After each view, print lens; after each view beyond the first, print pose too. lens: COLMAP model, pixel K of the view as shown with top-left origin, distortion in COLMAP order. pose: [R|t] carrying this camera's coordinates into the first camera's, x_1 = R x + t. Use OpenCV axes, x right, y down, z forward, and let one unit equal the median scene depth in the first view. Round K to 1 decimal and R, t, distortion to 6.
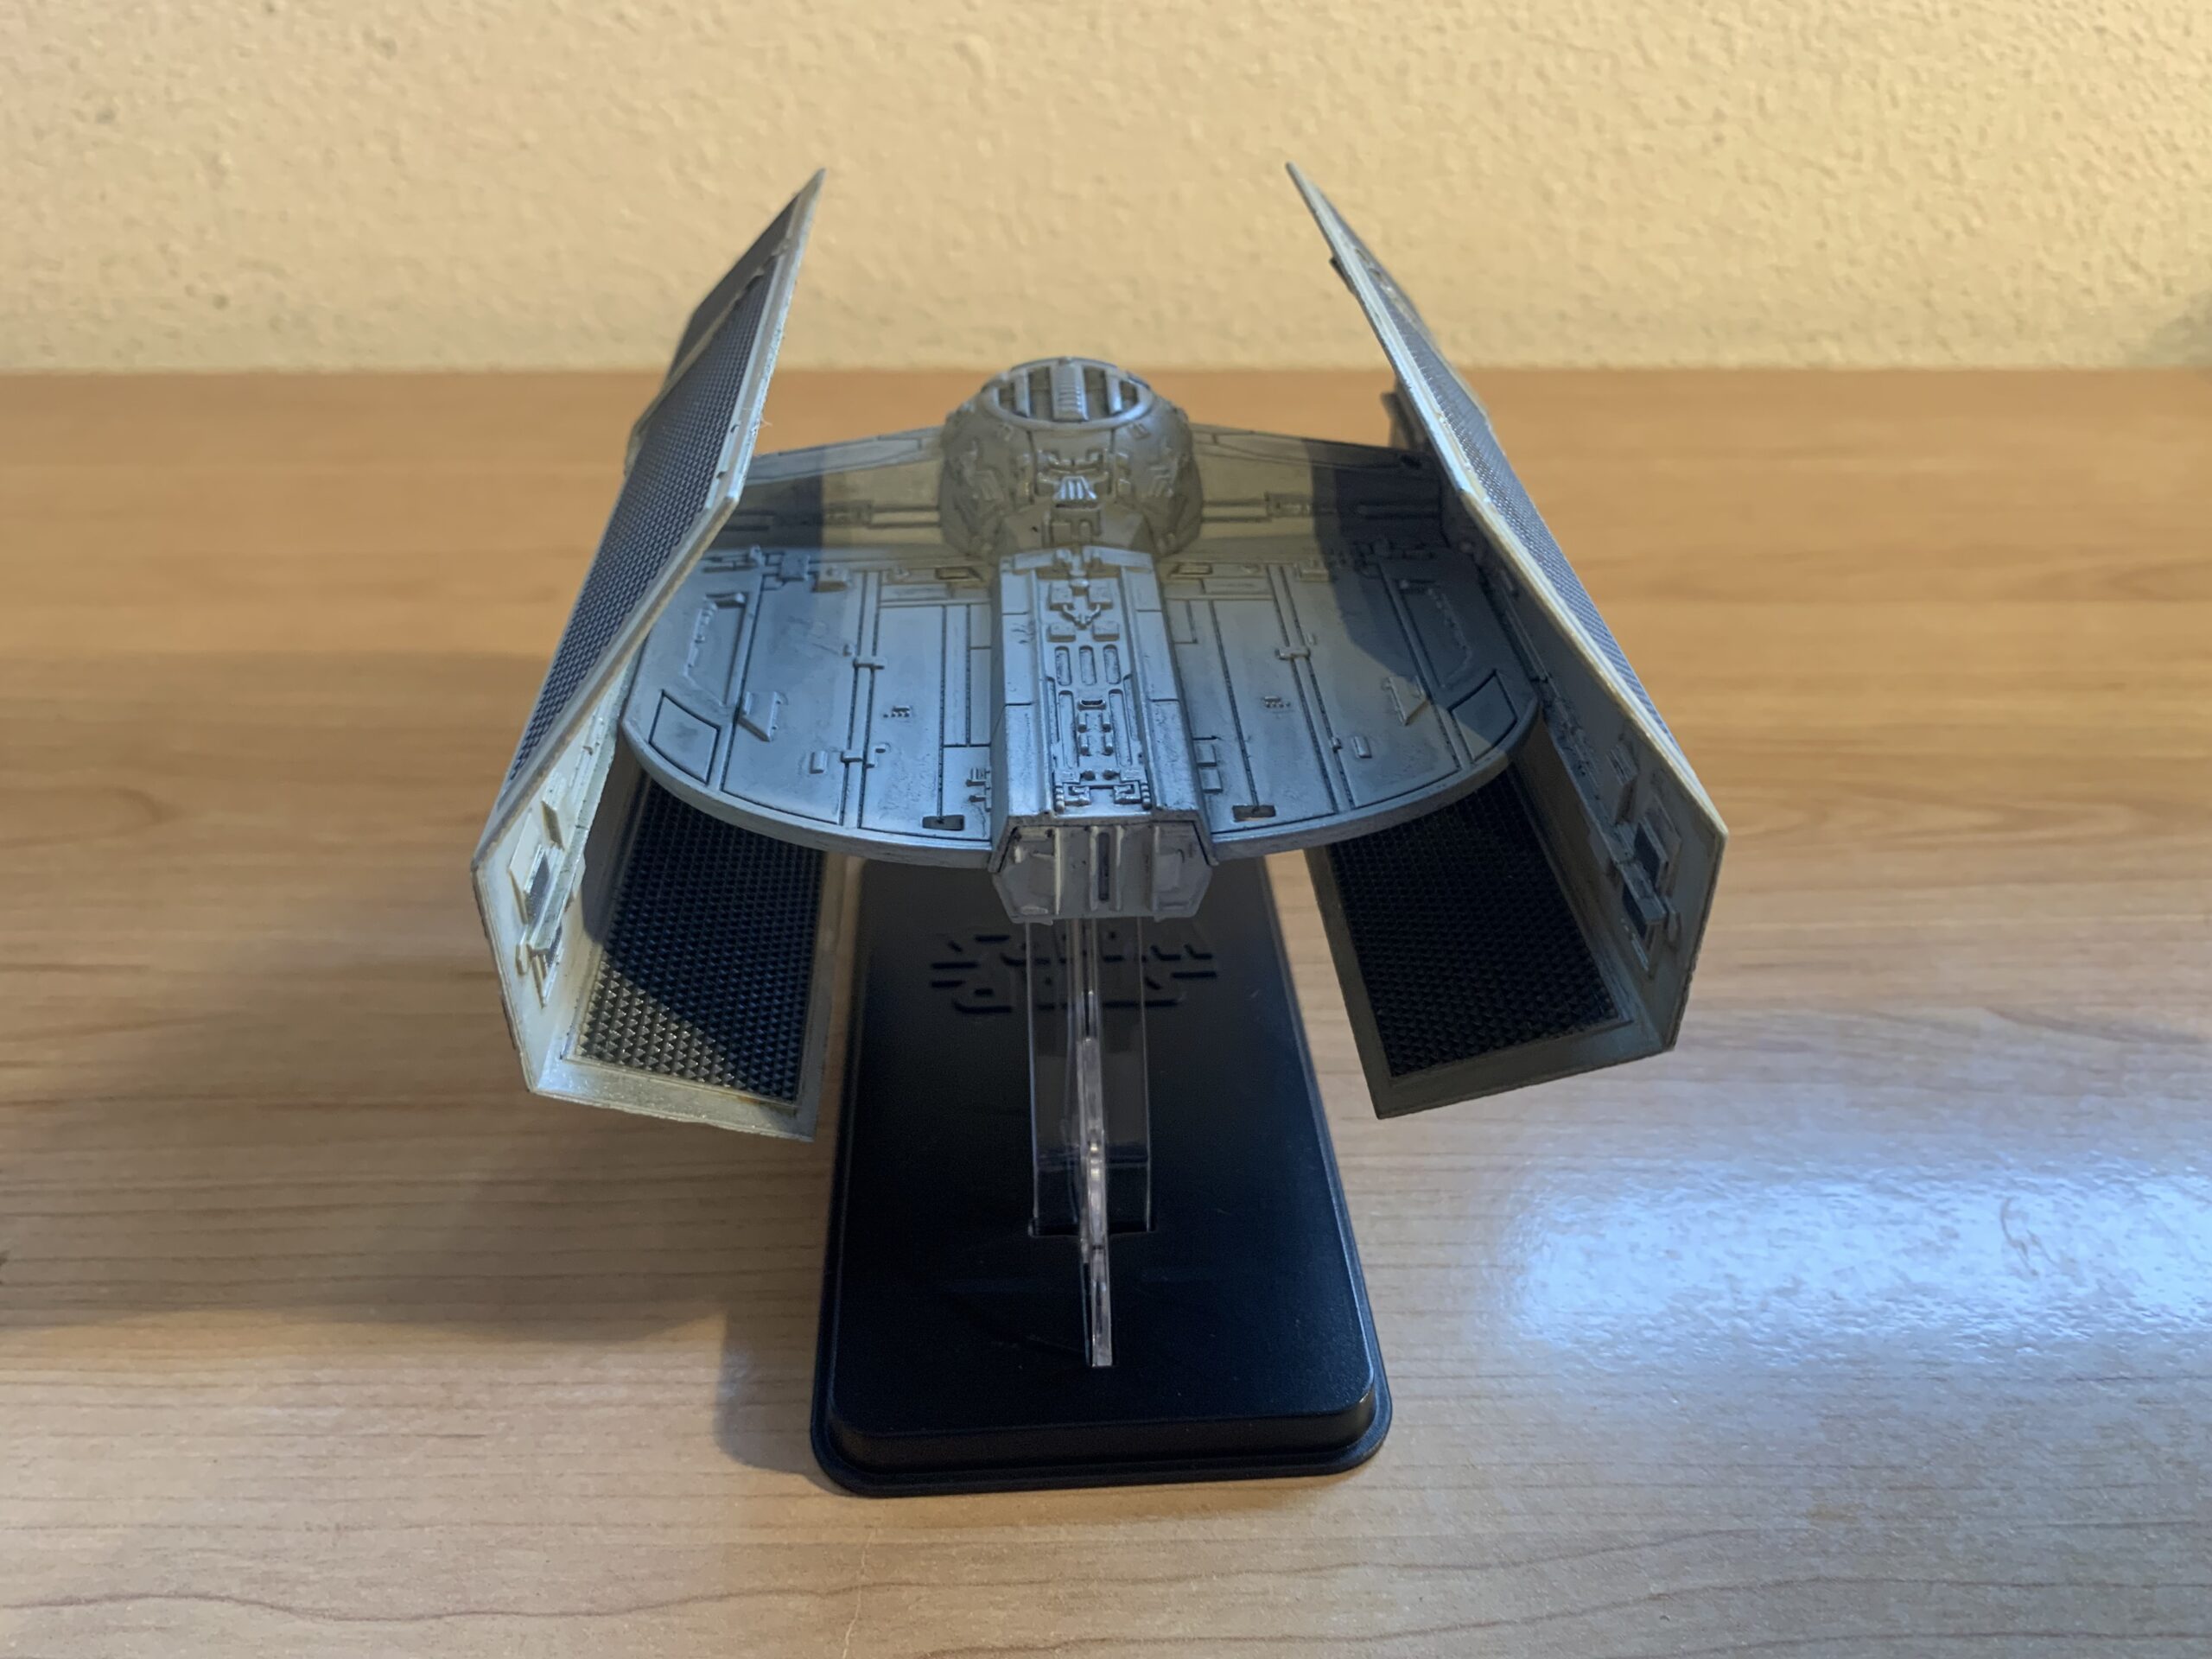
lens RADIAL K [[1751.4, 0, 1109.2], [0, 1751.4, 836.7], [0, 0, 1]] dist [-0.004868, 0.007252]
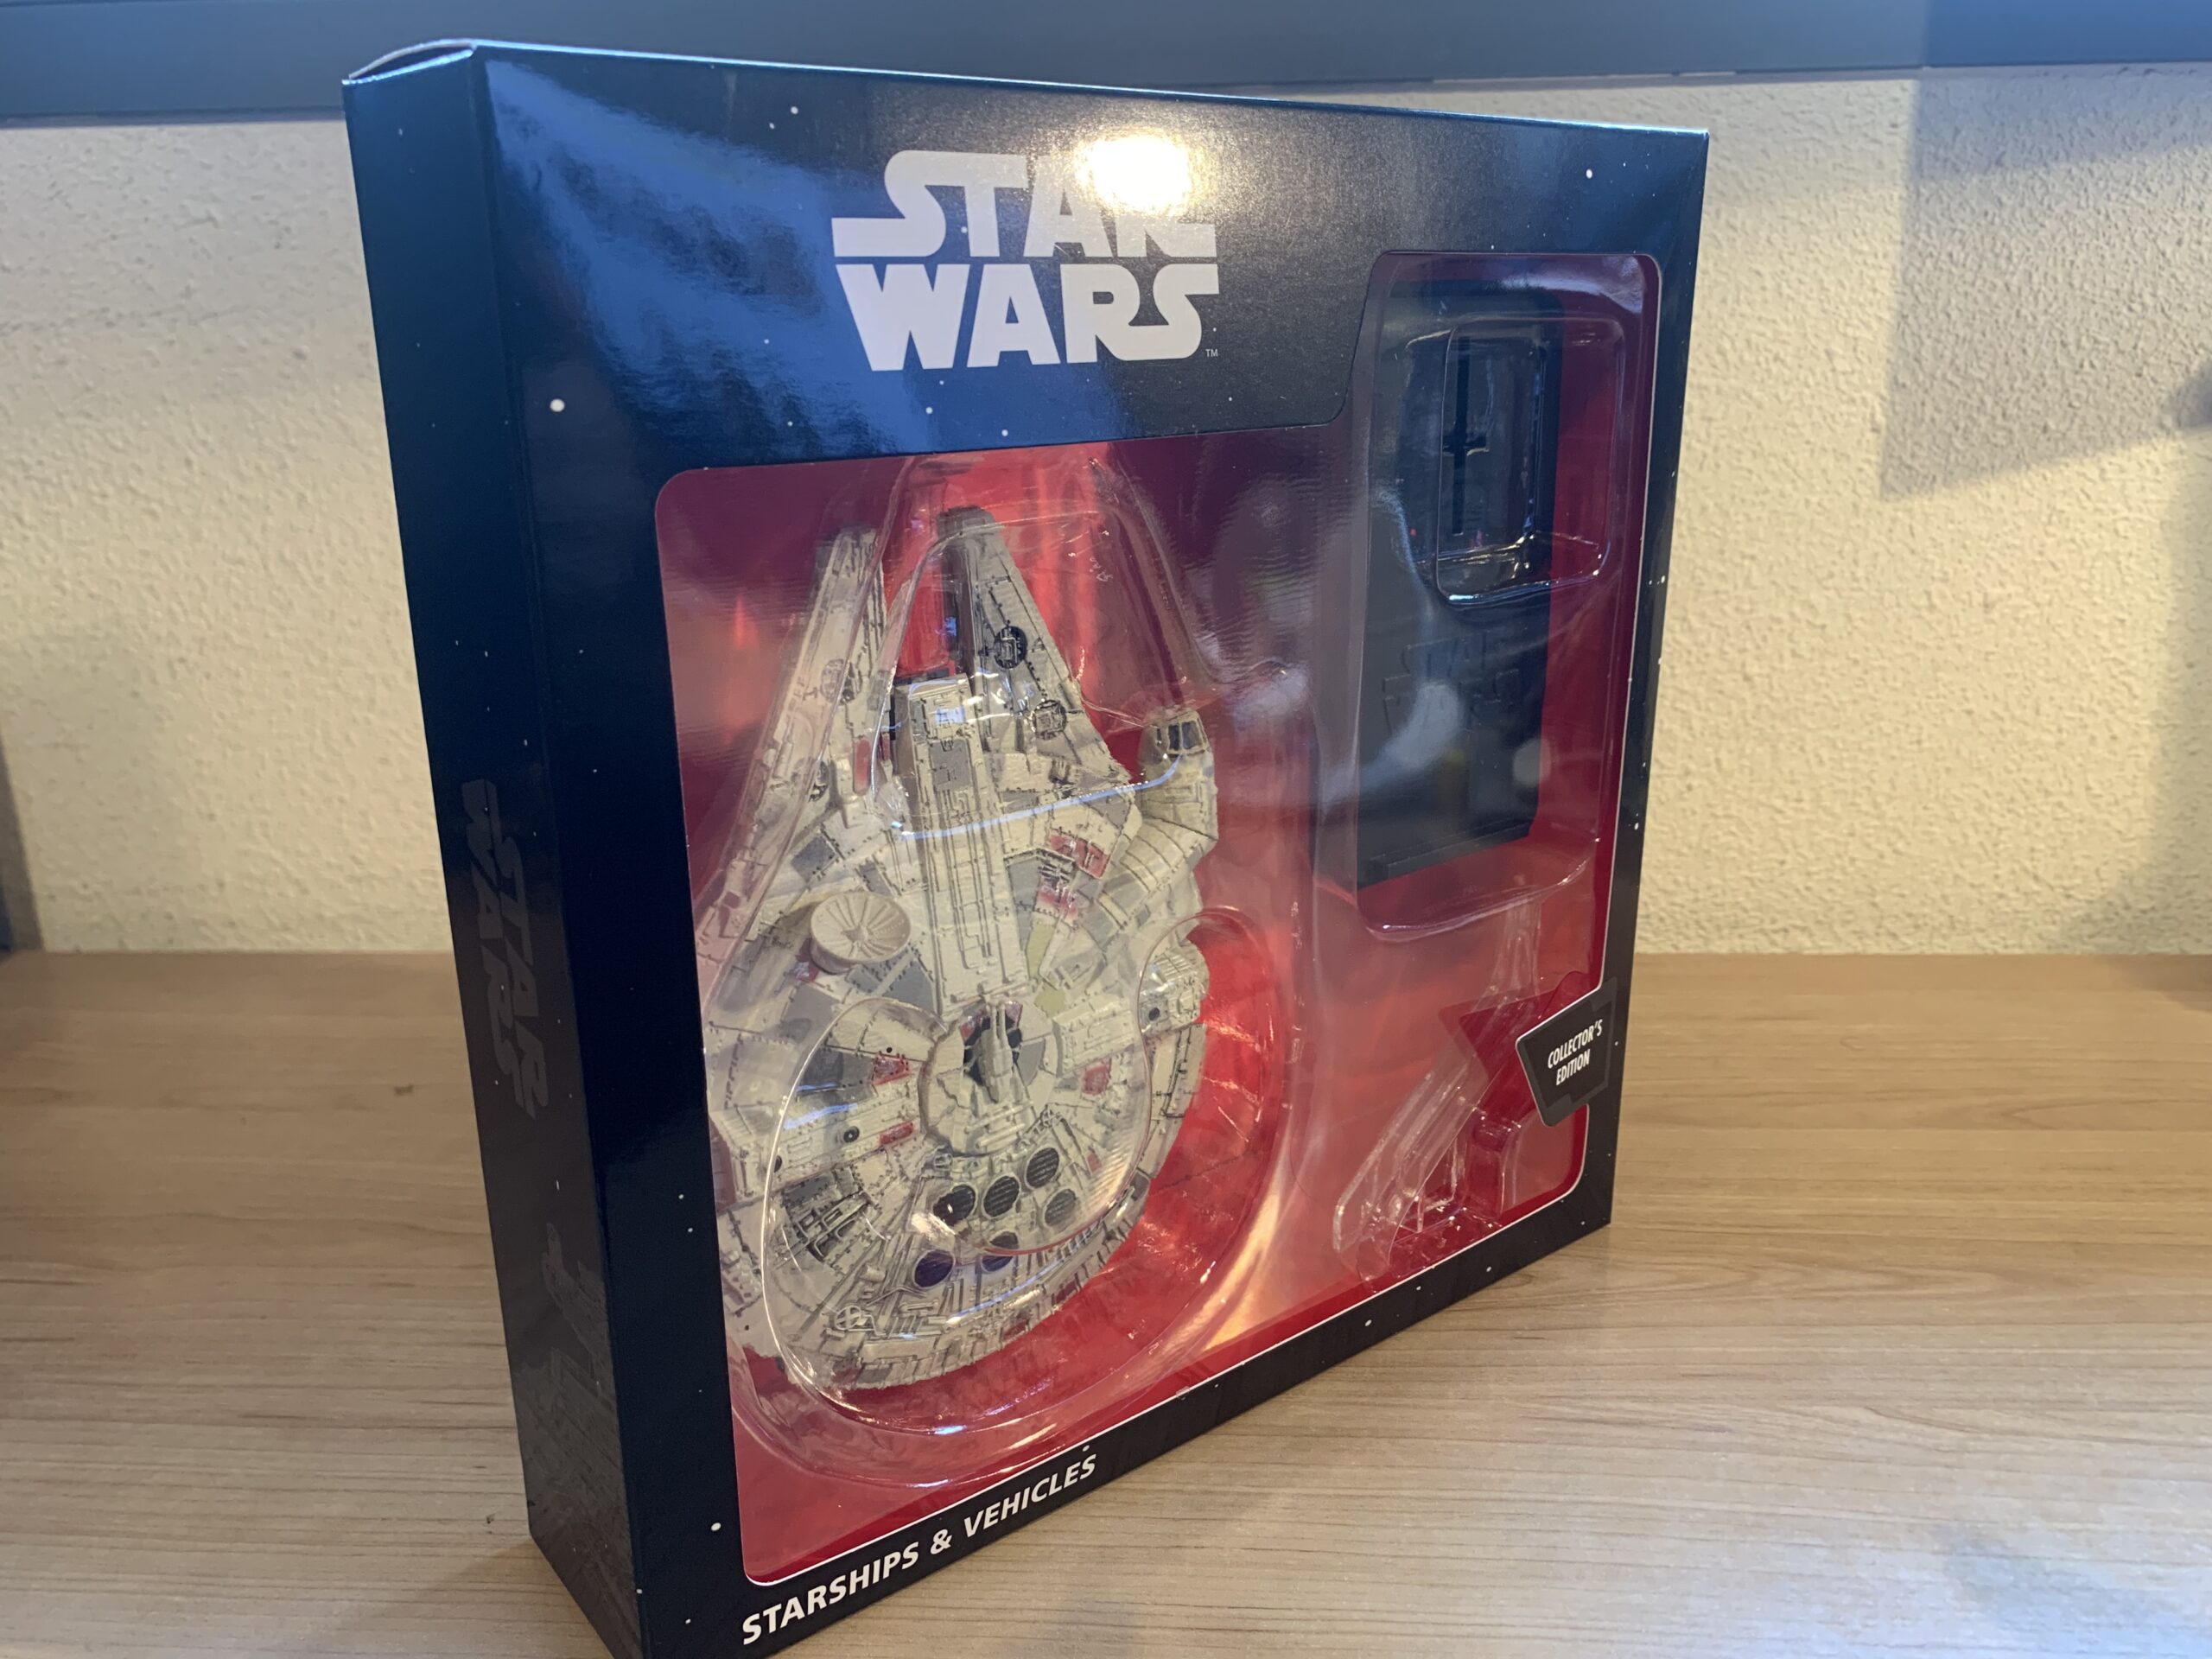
lens RADIAL K [[1751.4, 0, 1109.2], [0, 1751.4, 836.7], [0, 0, 1]] dist [-0.004868, 0.007252]
pose [[0.996877, -0.003396, -0.078892, 0.012281], [-0.022087, 0.947205, -0.319868, 0.075863], [0.075814, 0.320612, 0.944172, -0.291541]]
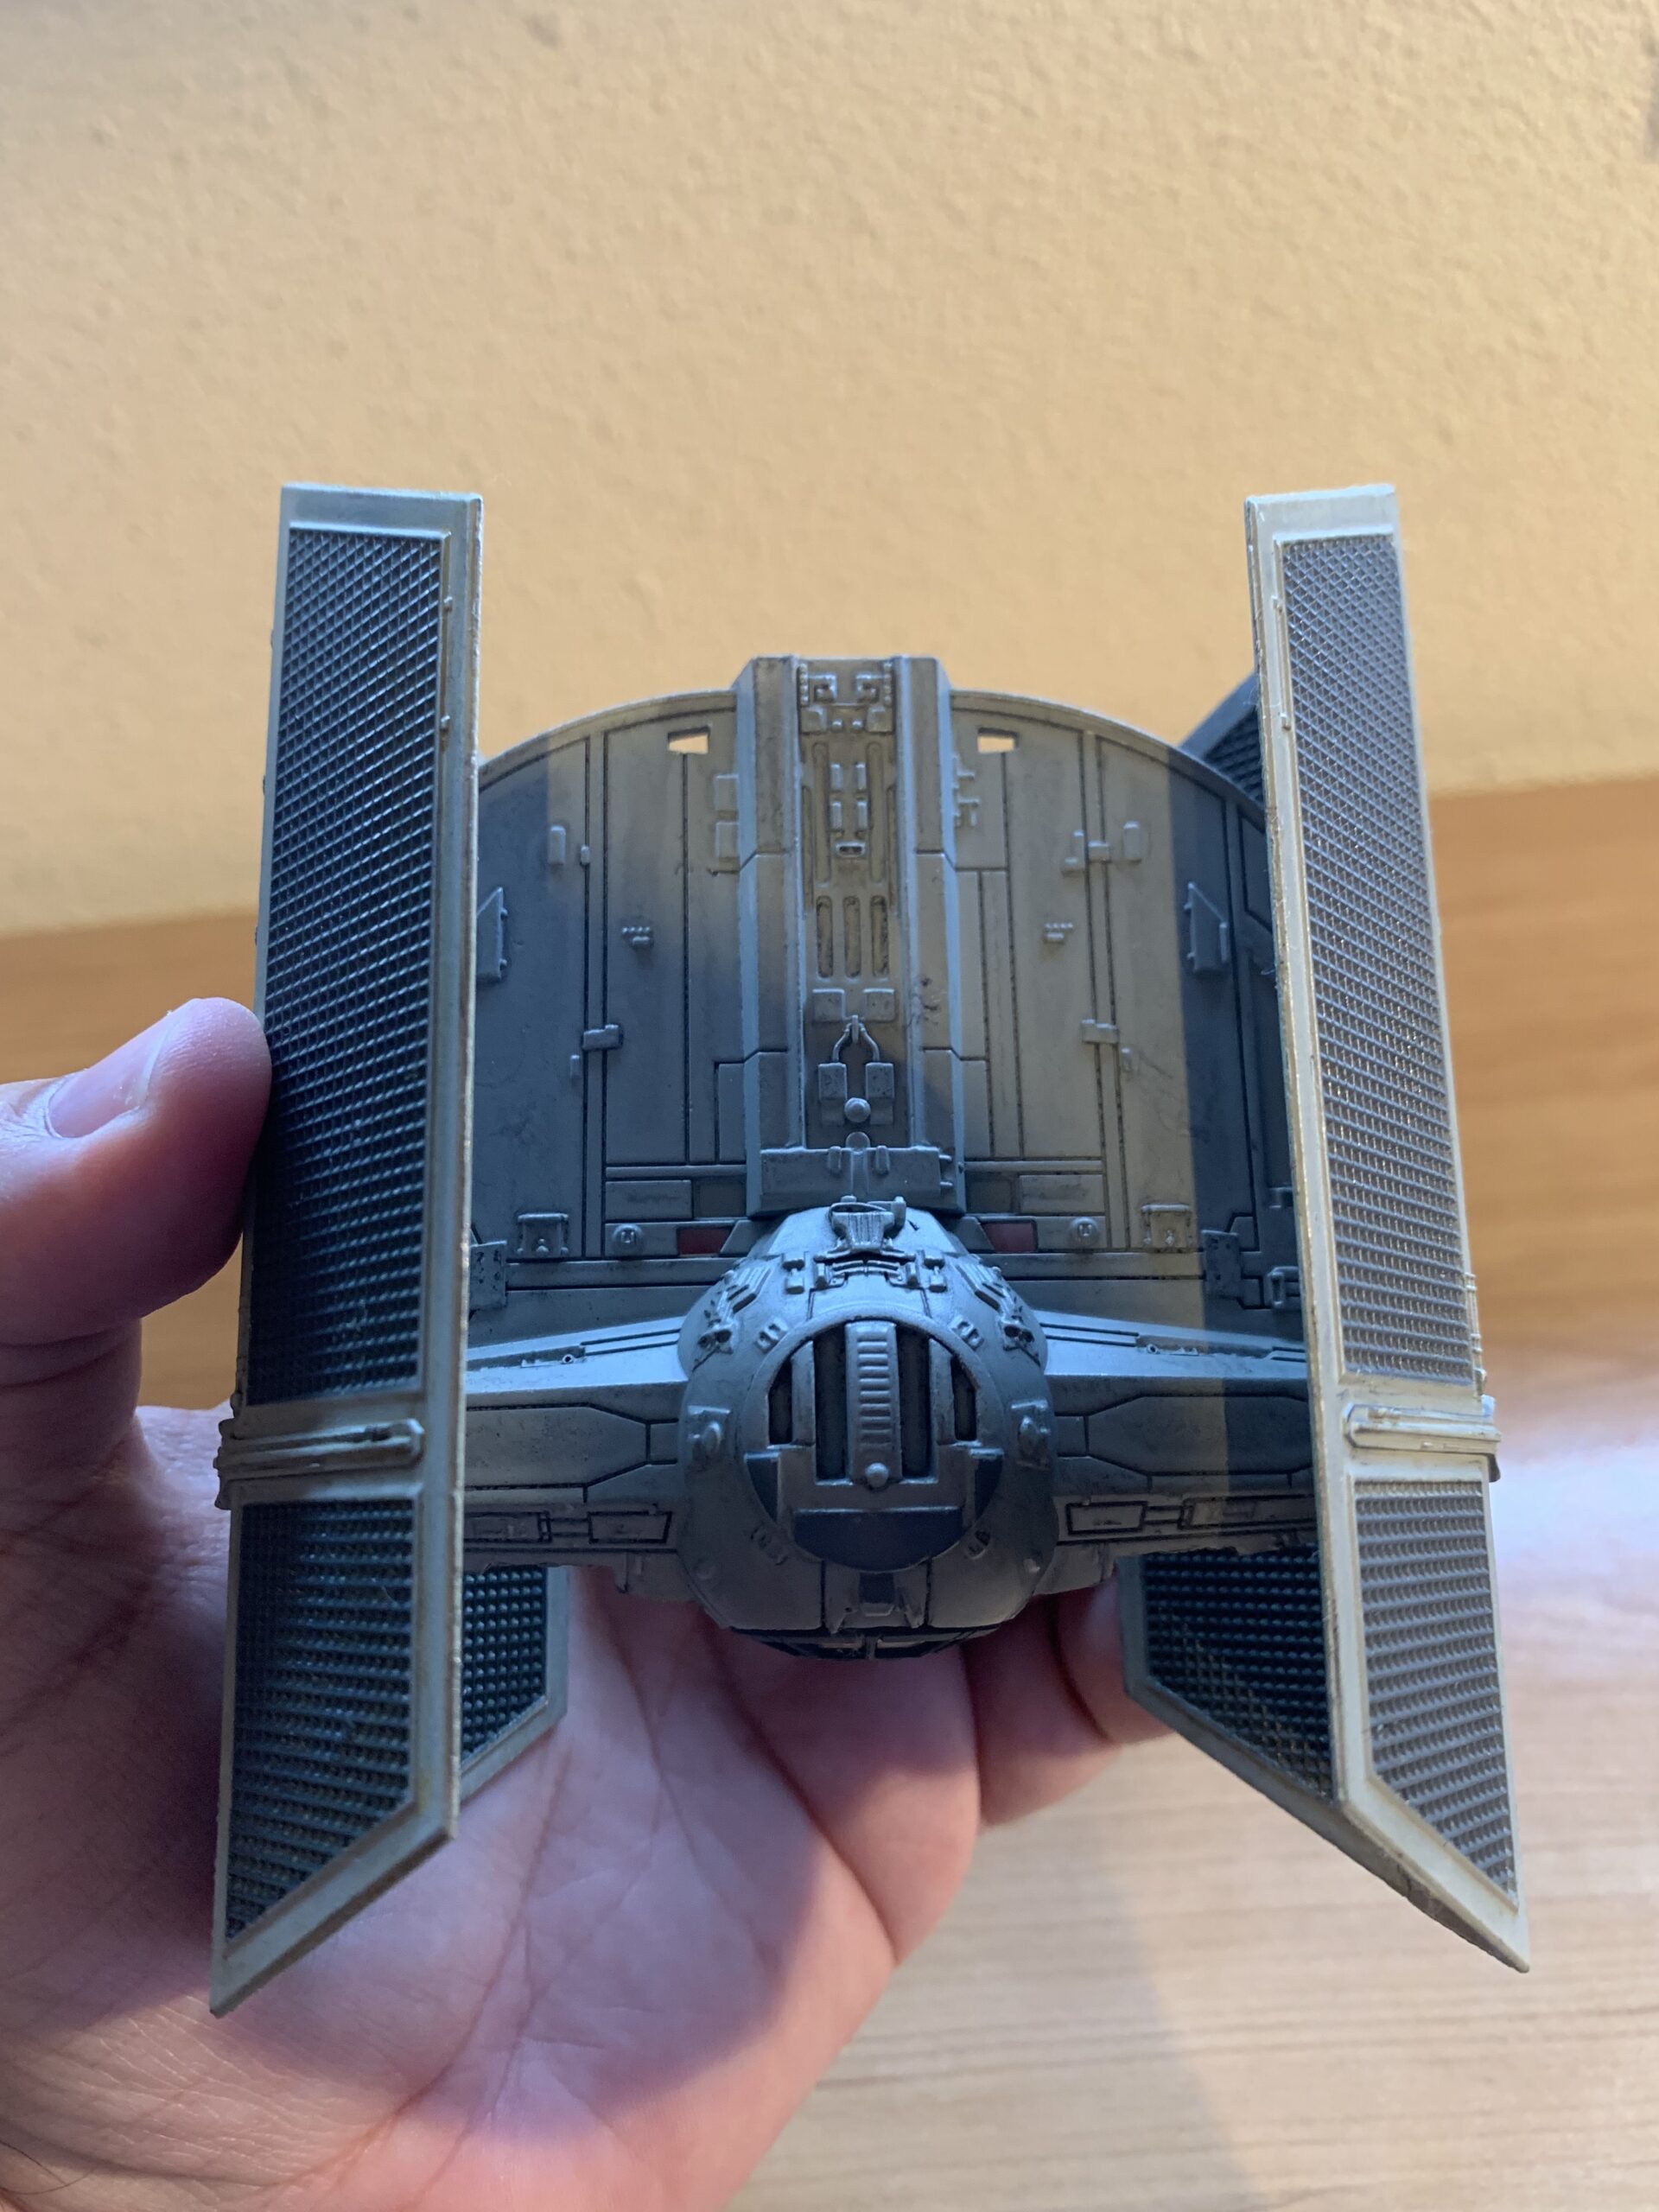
lens RADIAL K [[1751.4, 0, 821.4], [0, 1751.4, 1099.6], [0, 0, 1]] dist [-0.004868, 0.007252]
pose [[0.995557, -0.083117, -0.044238, 0.049918], [0.086058, 0.993873, 0.069364, -0.202004], [0.038201, -0.072863, 0.996610, -0.068613]]
